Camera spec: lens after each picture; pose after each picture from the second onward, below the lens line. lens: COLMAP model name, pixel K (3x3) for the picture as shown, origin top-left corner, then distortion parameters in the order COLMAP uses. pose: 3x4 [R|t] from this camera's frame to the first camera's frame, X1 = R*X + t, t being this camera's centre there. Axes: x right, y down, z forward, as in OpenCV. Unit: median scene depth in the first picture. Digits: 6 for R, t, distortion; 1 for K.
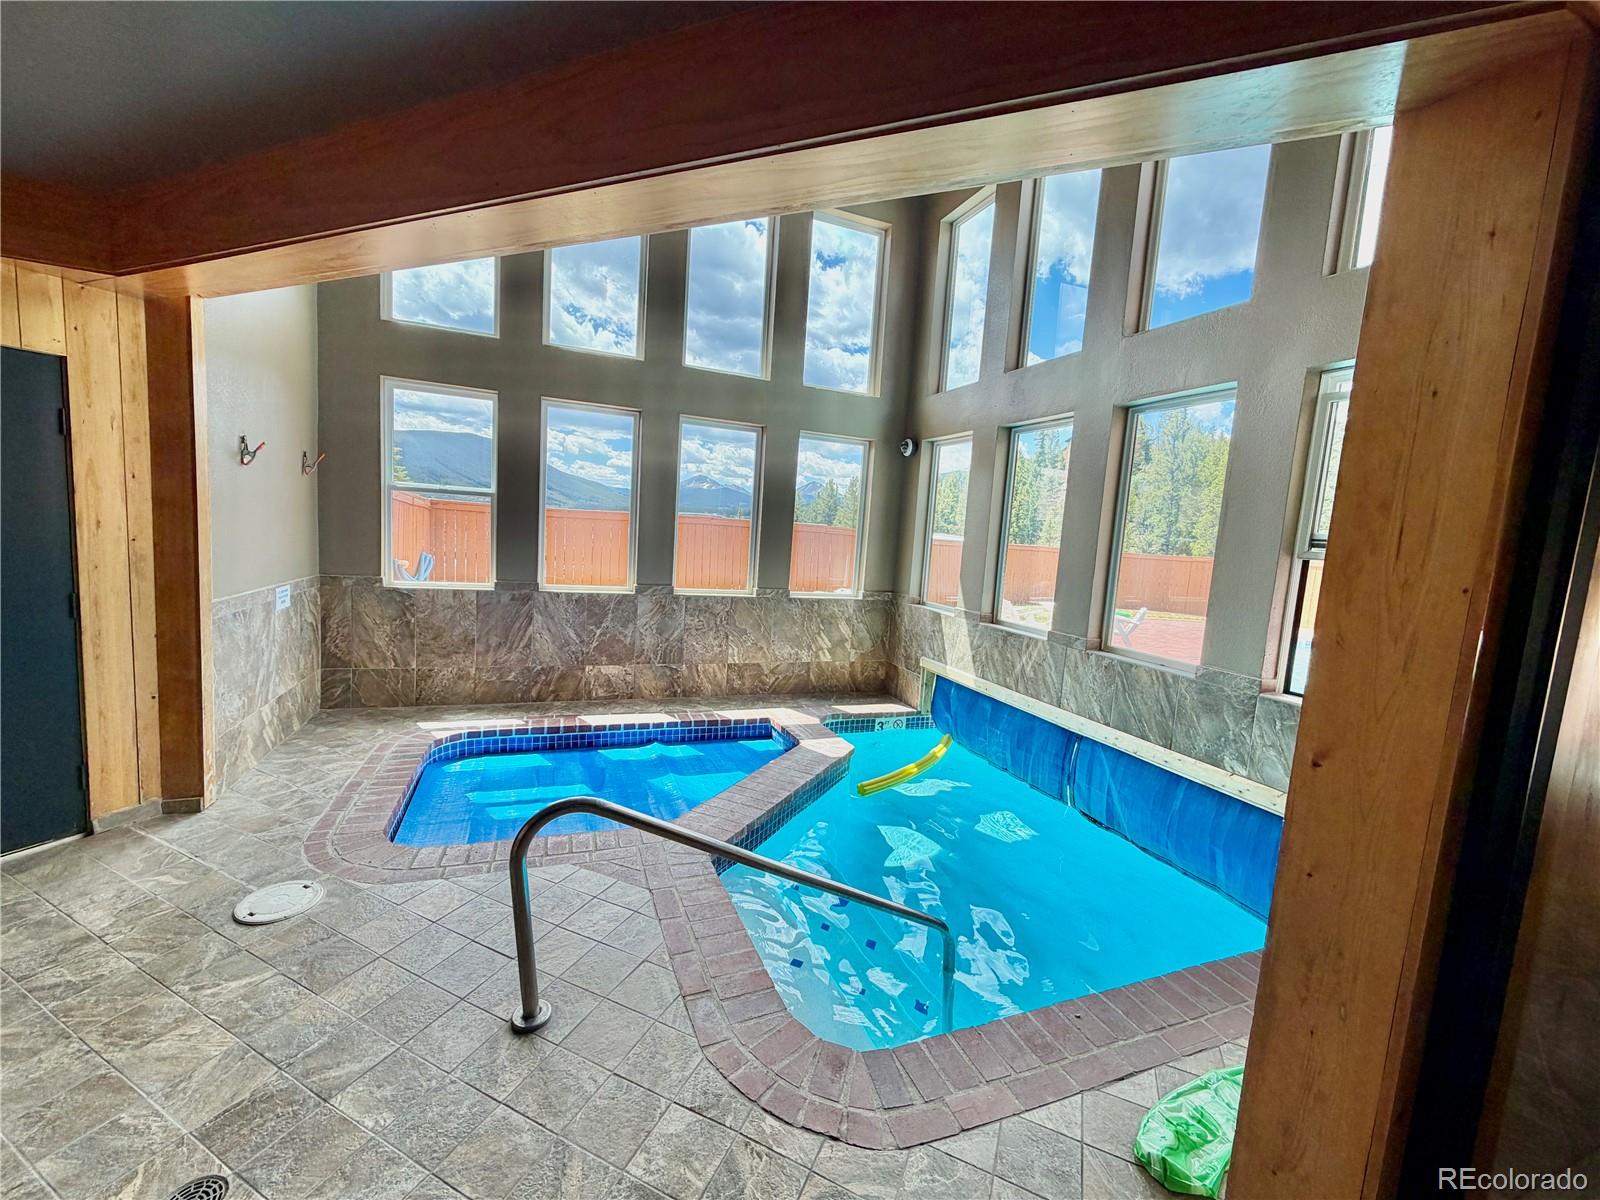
lens RADIAL K [[643.3, 0, 794.0], [0, 643.3, 600.1], [0, 0, 1]] dist [-0.001851, 0.000622]
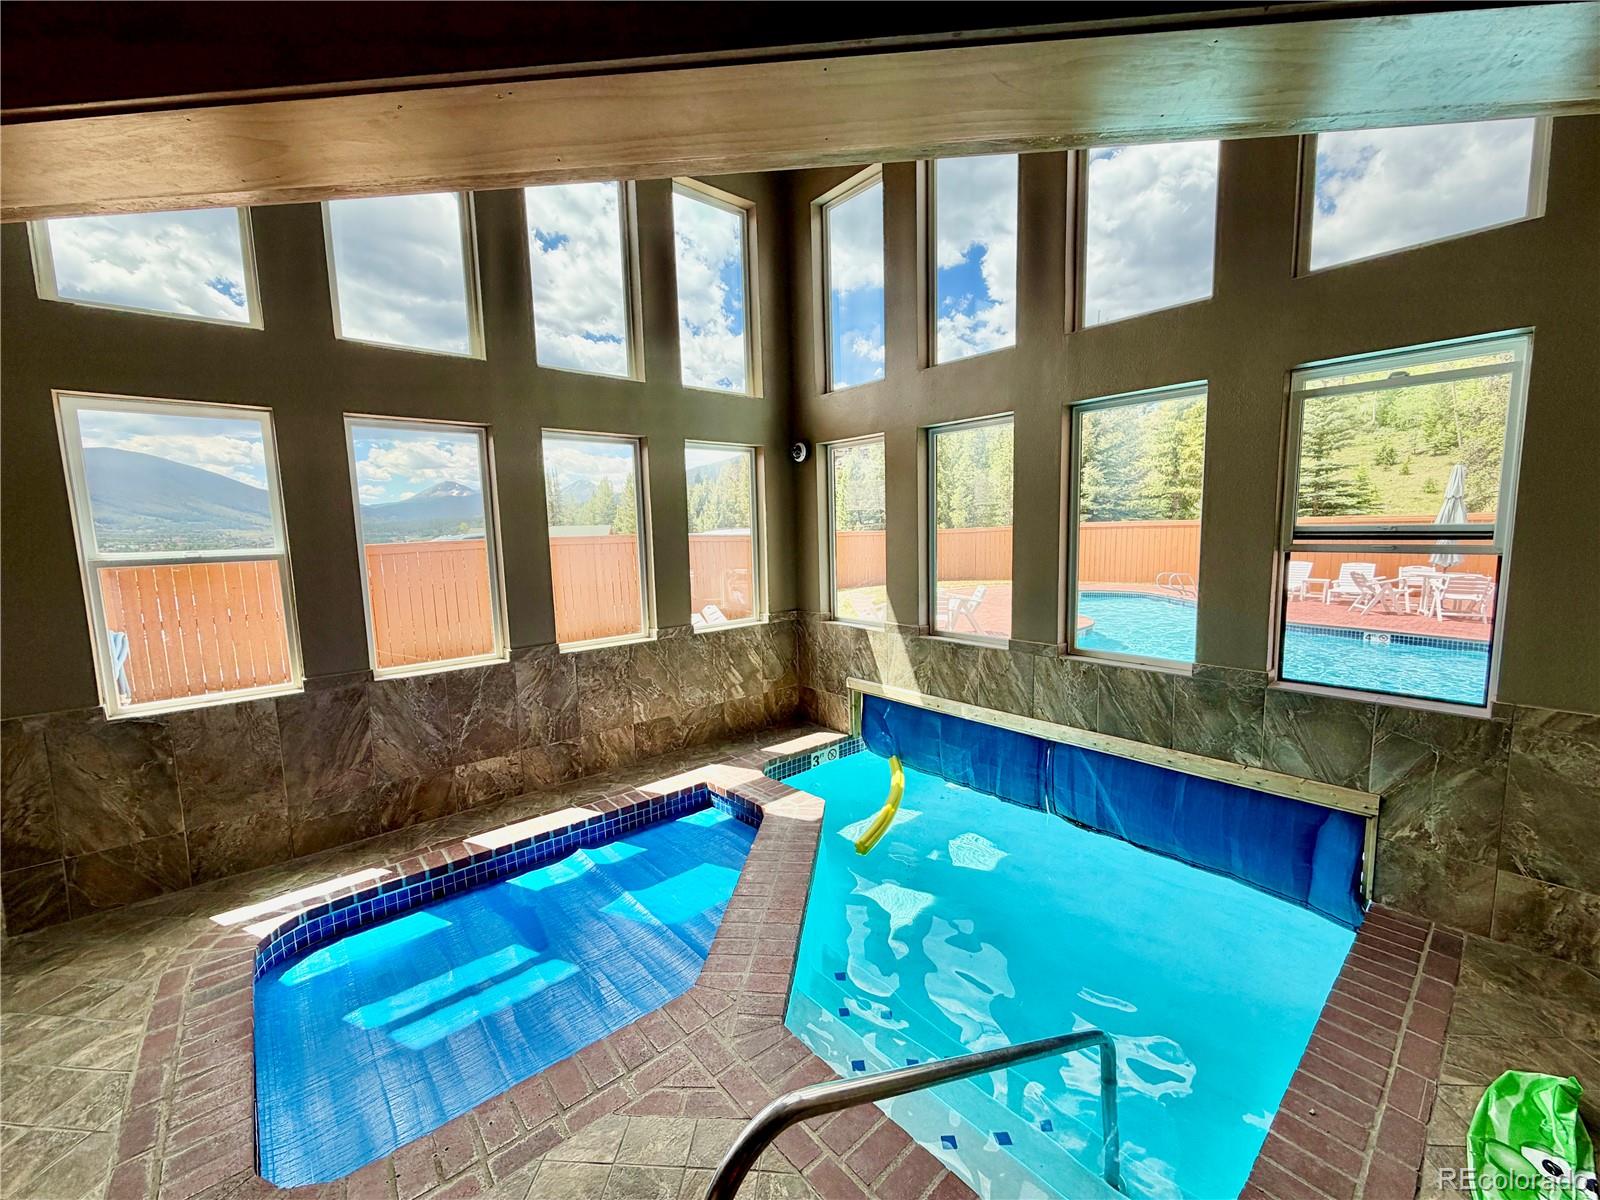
lens RADIAL K [[643.3, 0, 794.2], [0, 643.3, 601.0], [0, 0, 1]] dist [-0.001851, 0.000622]
pose [[0.938443, -0.129306, 0.320320, -0.177584], [0.124766, 0.991577, 0.034750, -0.071663], [-0.322115, 0.007354, 0.946672, 0.166566]]
